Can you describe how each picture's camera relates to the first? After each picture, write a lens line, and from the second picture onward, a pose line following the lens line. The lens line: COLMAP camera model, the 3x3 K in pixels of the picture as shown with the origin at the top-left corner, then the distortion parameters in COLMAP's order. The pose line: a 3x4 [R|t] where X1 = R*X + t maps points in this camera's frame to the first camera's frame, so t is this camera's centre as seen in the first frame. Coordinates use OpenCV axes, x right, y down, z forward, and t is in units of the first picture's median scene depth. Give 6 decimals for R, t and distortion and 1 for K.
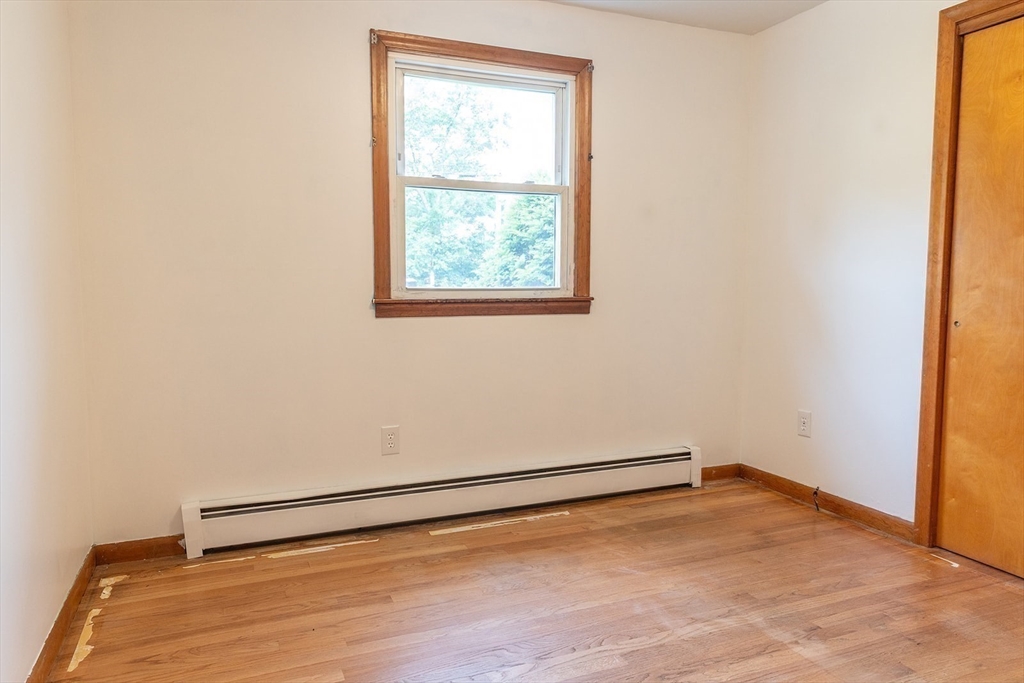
lens RADIAL K [[782.6, 0, 545.2], [0, 782.6, 364.1], [0, 0, 1]] dist [0.007976, -0.000963]
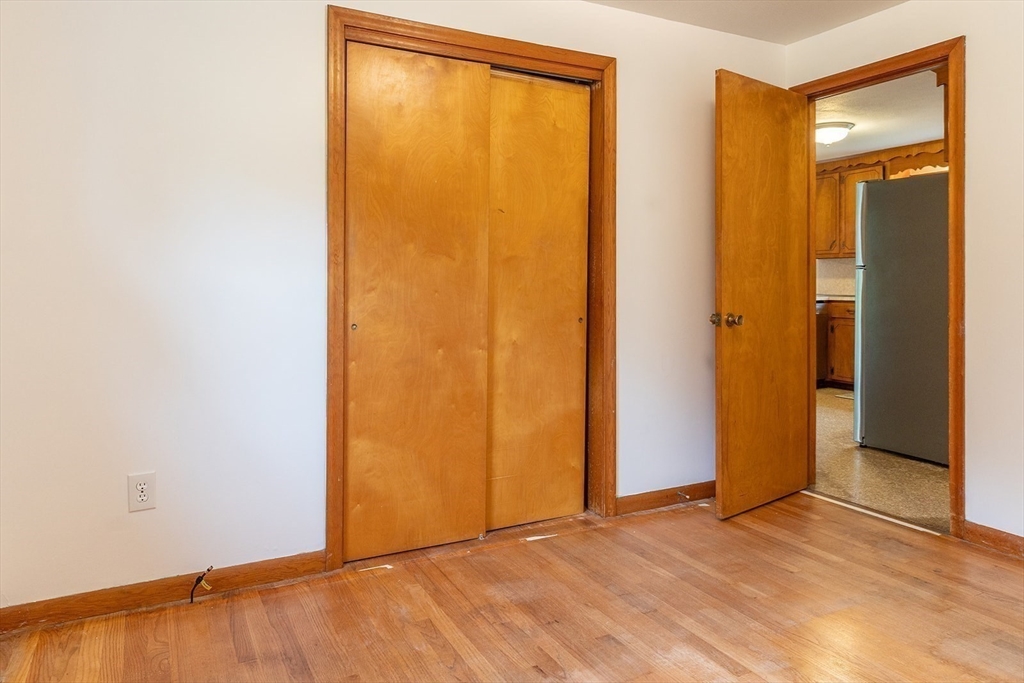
lens RADIAL K [[699.4, 0, 512.3], [0, 699.4, 294.1], [0, 0, 1]] dist [0.008240, 0.001287]
pose [[-0.083682, -0.018911, 0.996313, -0.370388], [0.106541, 0.993919, 0.027814, -0.095894], [-0.990781, 0.108476, -0.081158, 0.874284]]
